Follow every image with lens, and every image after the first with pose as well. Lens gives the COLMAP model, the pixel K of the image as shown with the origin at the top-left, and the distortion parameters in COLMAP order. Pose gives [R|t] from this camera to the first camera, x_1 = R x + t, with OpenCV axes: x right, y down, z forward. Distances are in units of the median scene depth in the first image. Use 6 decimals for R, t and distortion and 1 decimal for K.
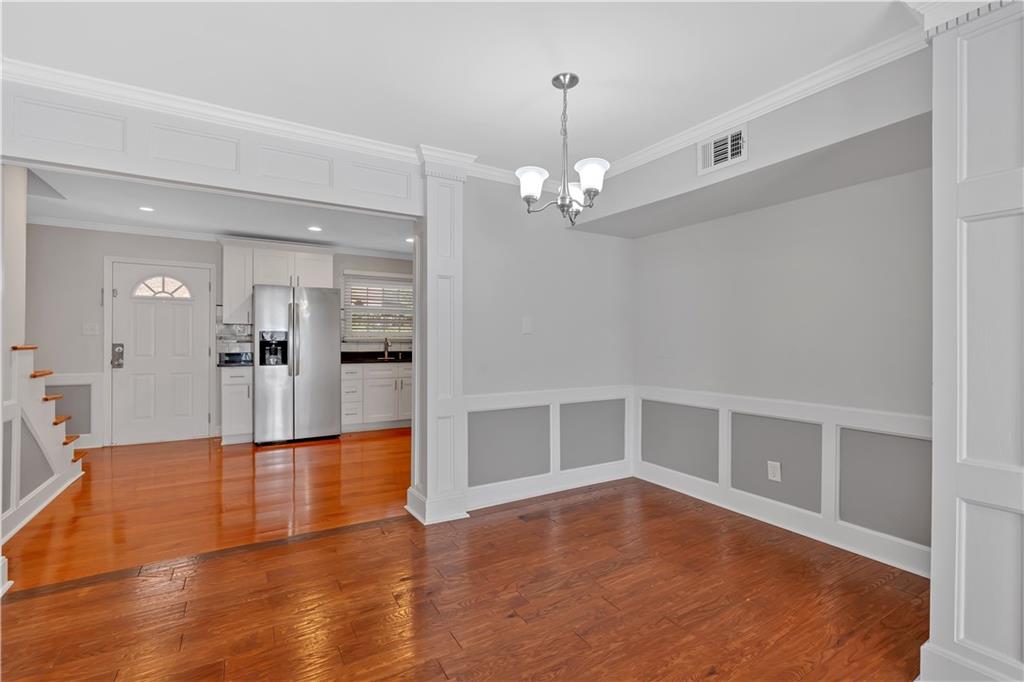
lens RADIAL K [[467.1, 0, 514.3], [0, 467.1, 339.1], [0, 0, 1]] dist [-0.003320, 0.001228]
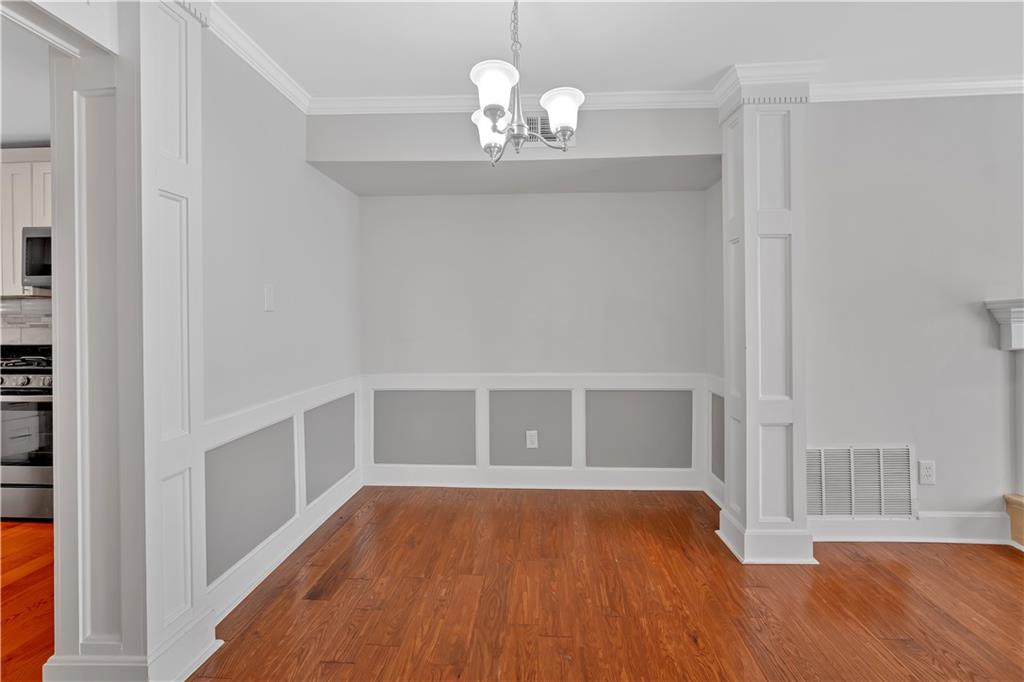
lens RADIAL K [[467.1, 0, 523.3], [0, 467.1, 321.6], [0, 0, 1]] dist [-0.003320, 0.001228]
pose [[0.560730, -0.007371, 0.827966, -0.356257], [0.005831, 0.999971, 0.004954, 0.002907], [-0.827978, 0.002050, 0.560757, 0.409292]]
